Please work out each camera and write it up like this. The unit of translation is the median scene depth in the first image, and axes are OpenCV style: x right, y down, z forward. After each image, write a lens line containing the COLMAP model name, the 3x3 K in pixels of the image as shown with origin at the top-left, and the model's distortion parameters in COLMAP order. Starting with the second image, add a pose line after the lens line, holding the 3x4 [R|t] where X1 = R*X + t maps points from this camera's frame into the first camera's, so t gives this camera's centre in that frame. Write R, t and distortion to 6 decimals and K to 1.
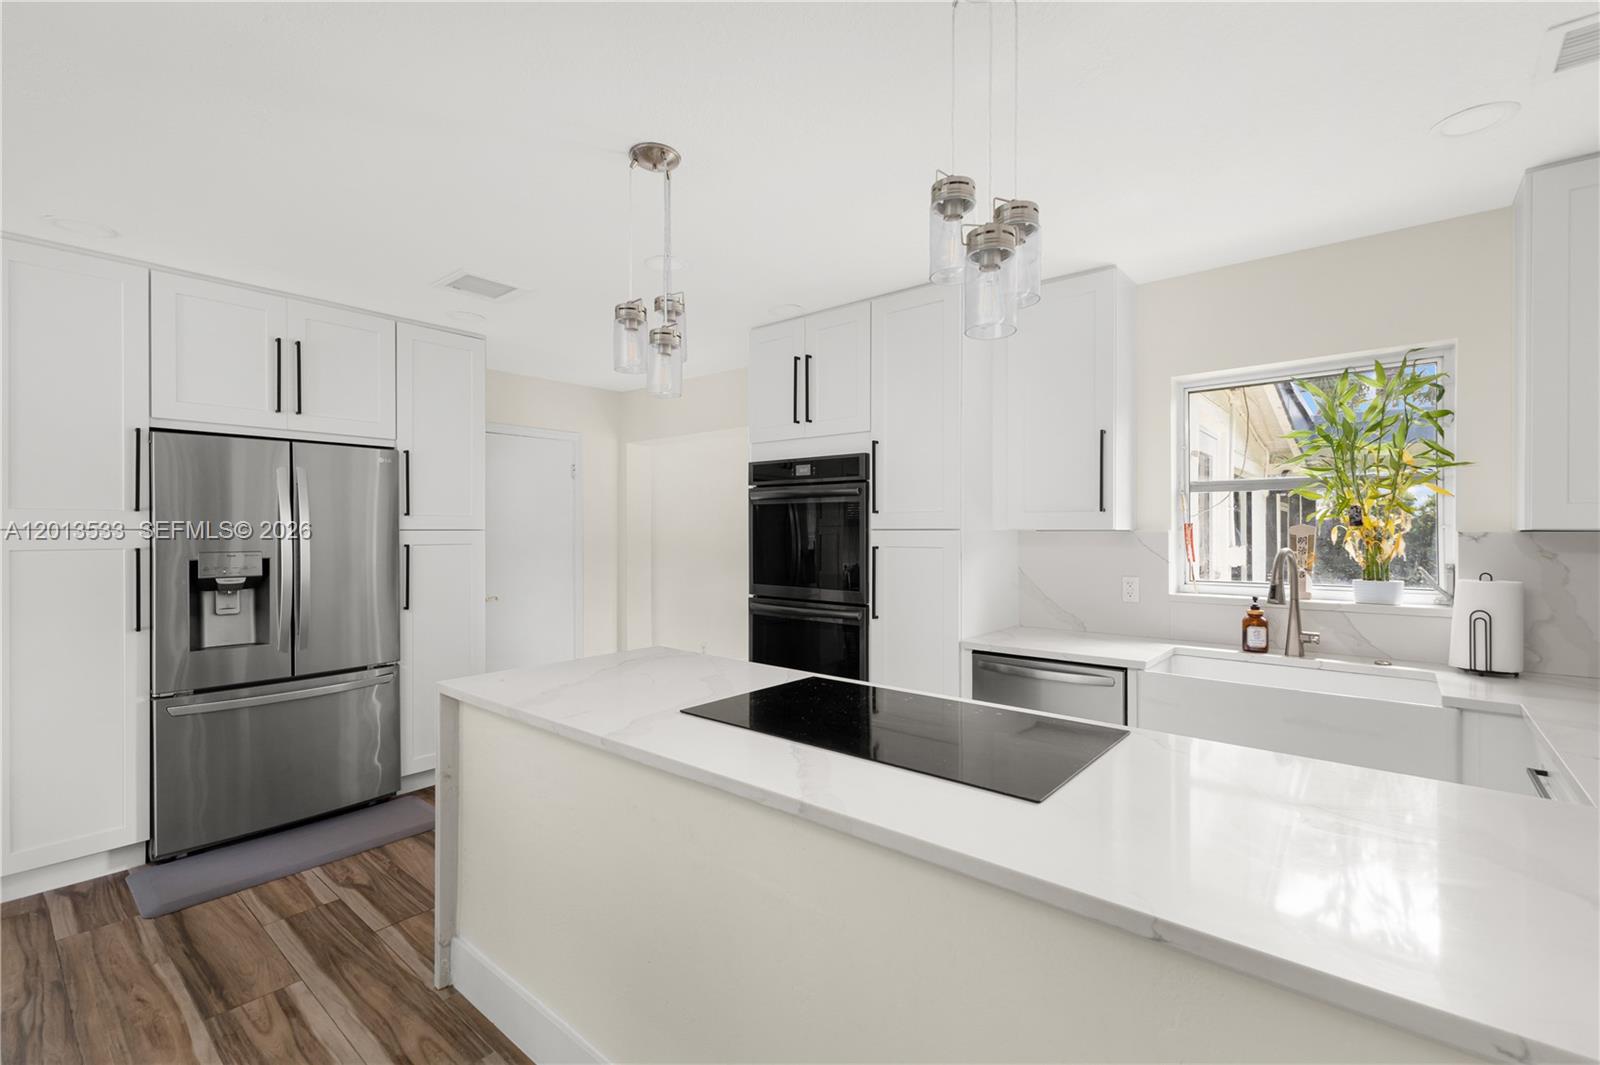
lens RADIAL K [[706.1, 0, 800.1], [0, 706.1, 528.2], [0, 0, 1]] dist [0.020225, -0.000200]
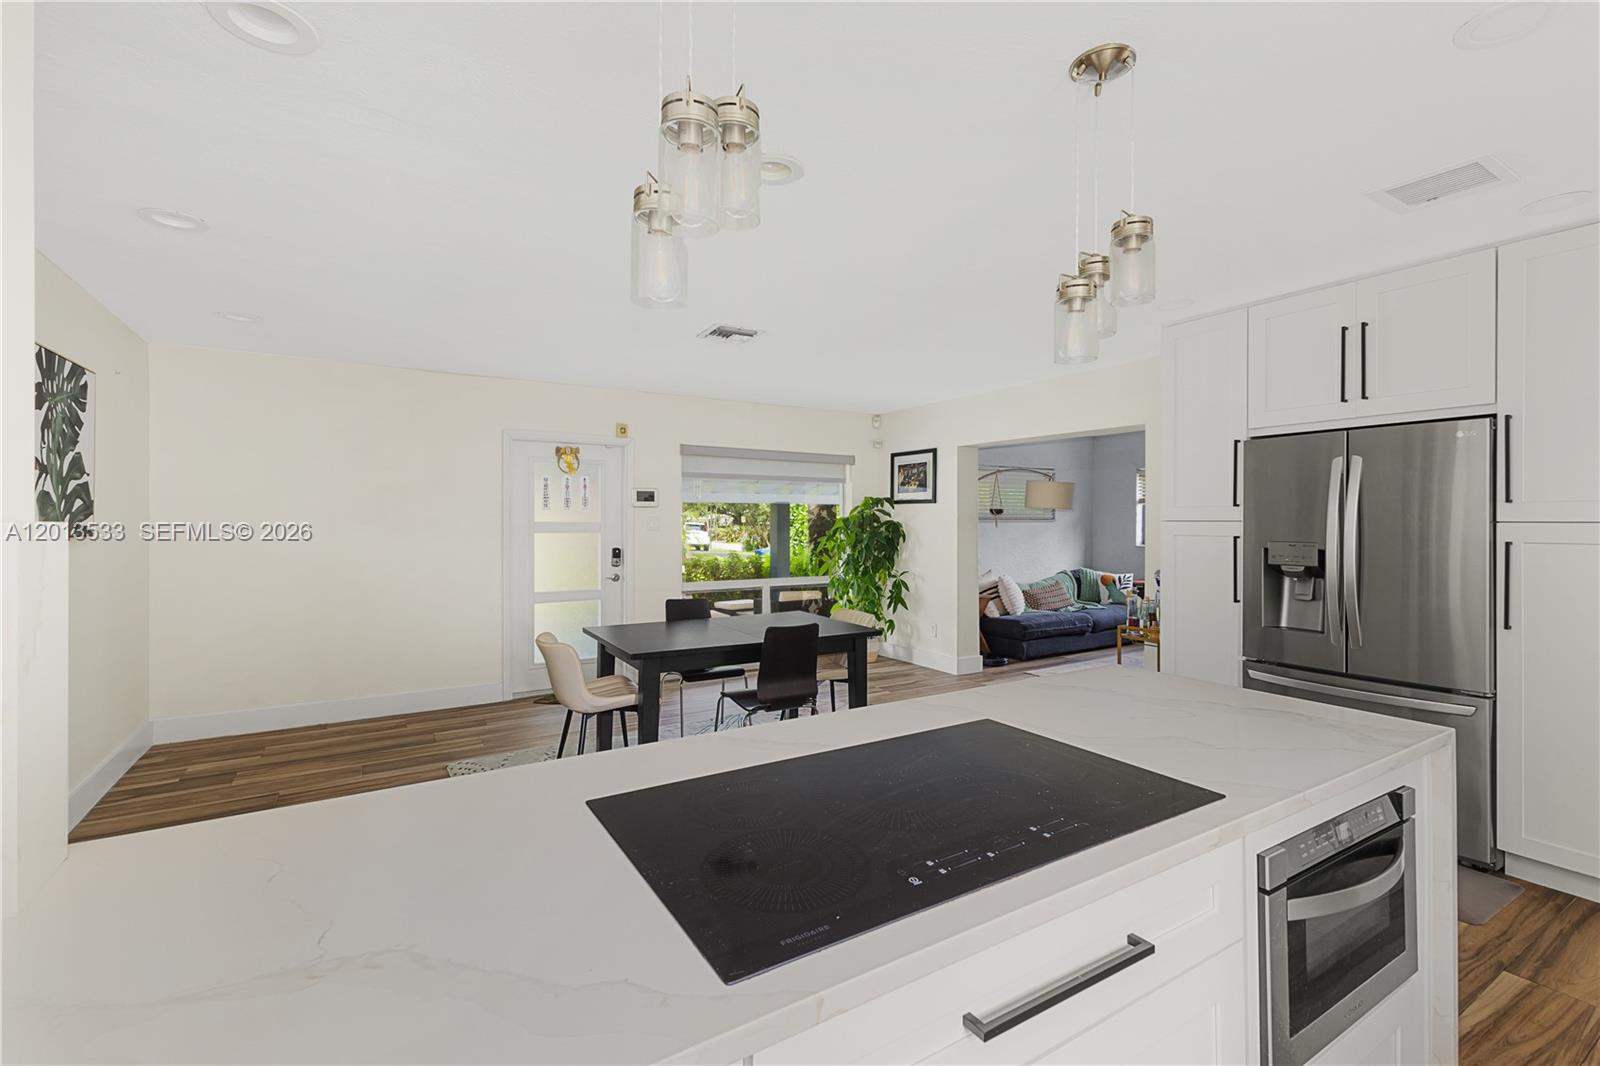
lens RADIAL K [[707.0, 0, 806.1], [0, 707.0, 519.3], [0, 0, 1]] dist [0.000880, -0.000127]
pose [[-0.322766, 0.000126, -0.946479, 0.459153], [-0.000305, 1.000000, 0.000237, -0.001143], [0.946479, 0.000365, -0.322766, 0.649442]]
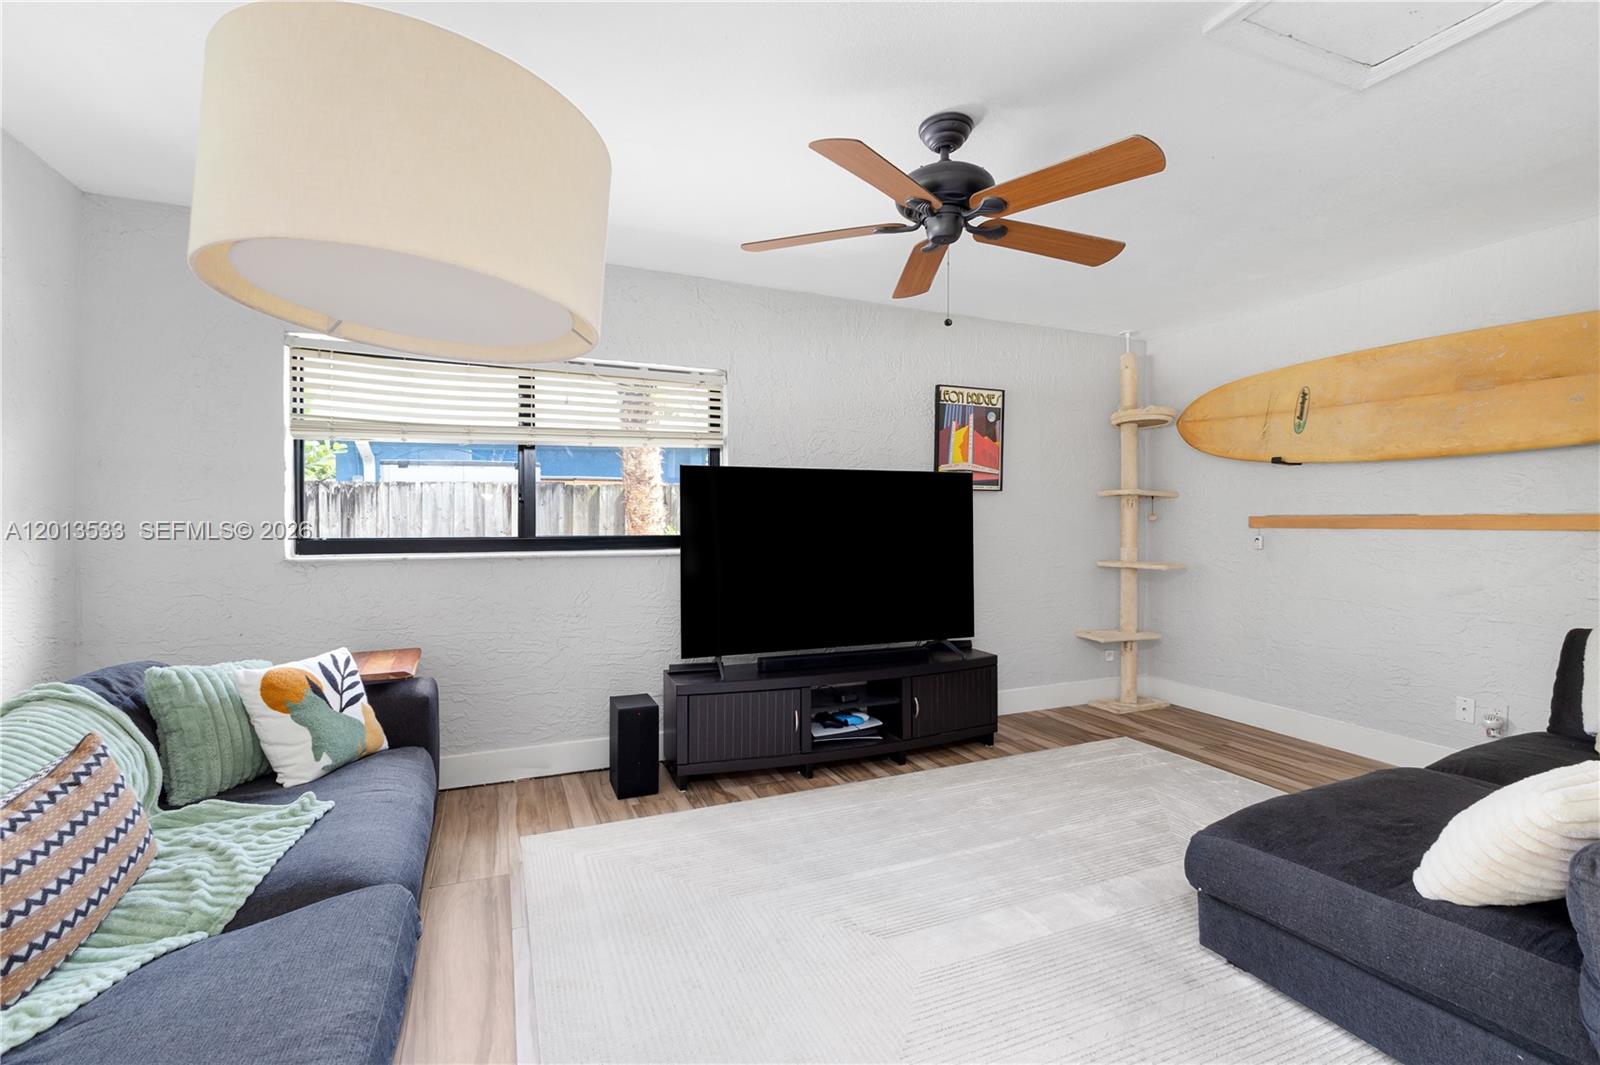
lens RADIAL K [[707.0, 0, 806.1], [0, 707.0, 518.8], [0, 0, 1]] dist [0.000880, -0.000127]
pose [[0.899053, -0.001647, -0.437838, -1.633222], [0.000368, 0.999995, -0.003007, 0.054255], [0.437841, 0.002542, 0.899049, 0.437329]]
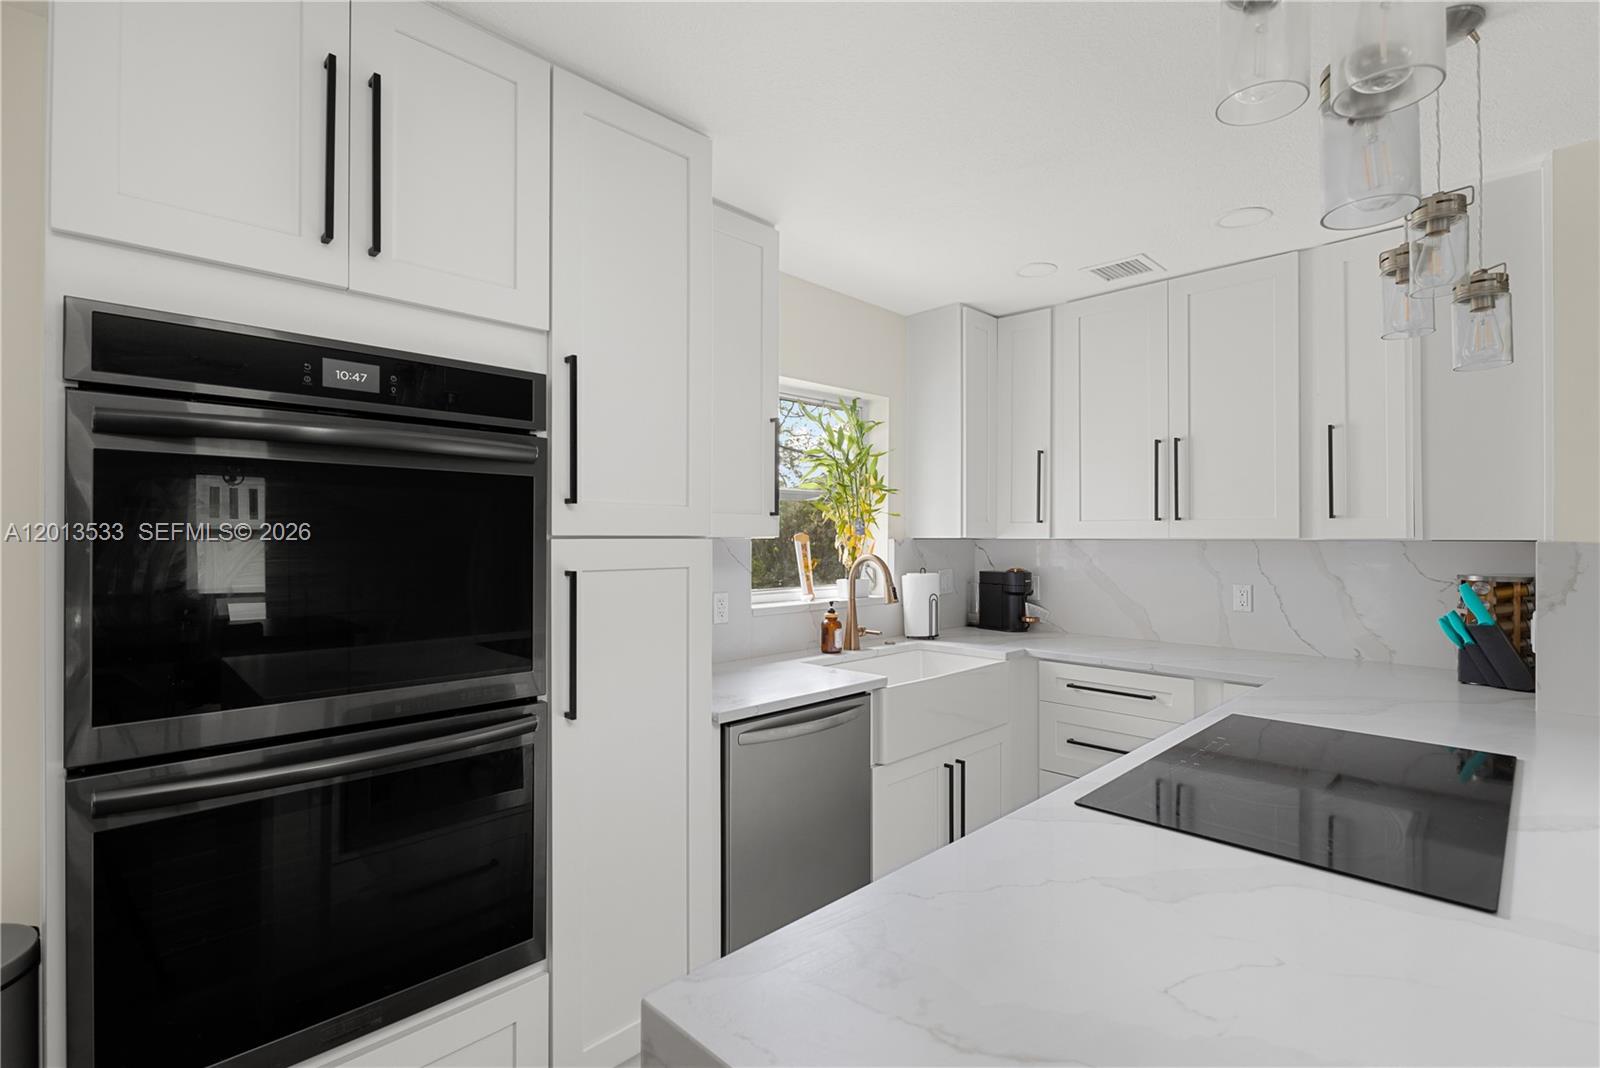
lens RADIAL K [[742.7, 0, 800.0], [0, 742.7, 534.0], [0, 0, 1]] dist [-0.001597, -0.000010]
pose [[0.087040, 0.004481, 0.996195, -0.424260], [-0.002384, 0.999988, -0.004290, 0.001692], [-0.996202, -0.002002, 0.087050, 0.868183]]
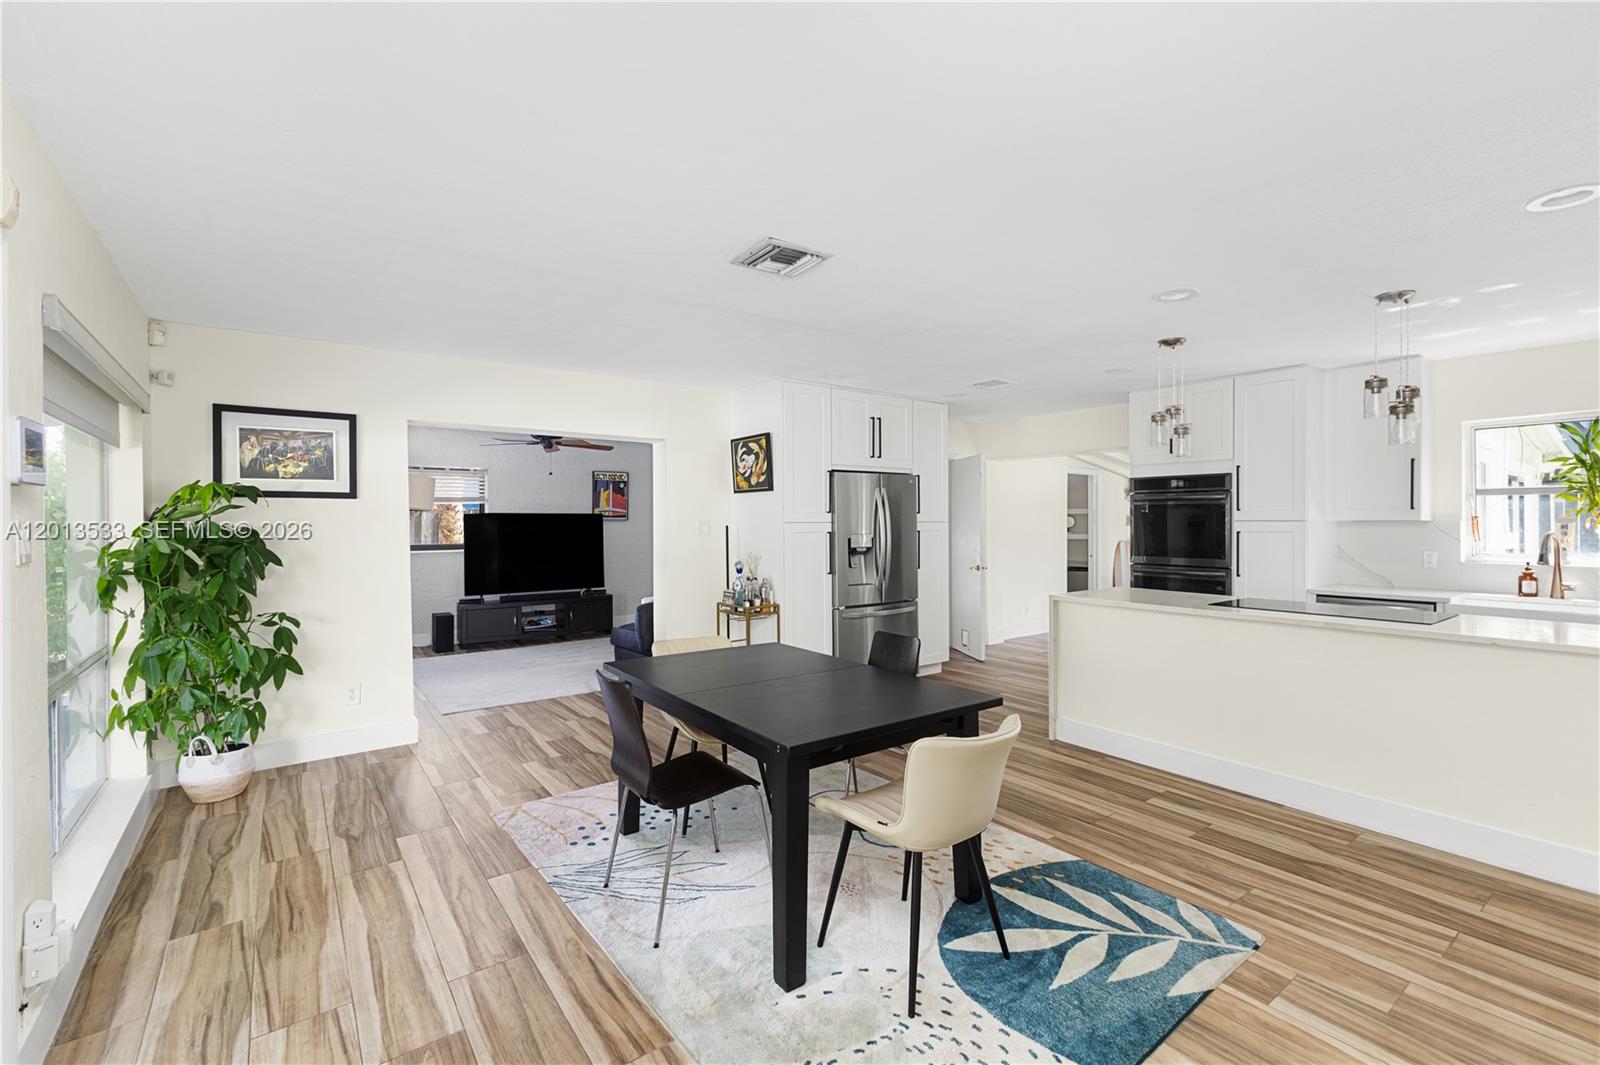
lens RADIAL K [[700.6, 0, 789.5], [0, 700.6, 520.1], [0, 0, 1]] dist [0.001314, -0.000087]
pose [[0.971678, -0.004042, -0.236275, -0.548630], [0.004004, 0.999992, -0.000639, -0.003421], [0.236275, -0.000326, 0.971686, -0.844364]]
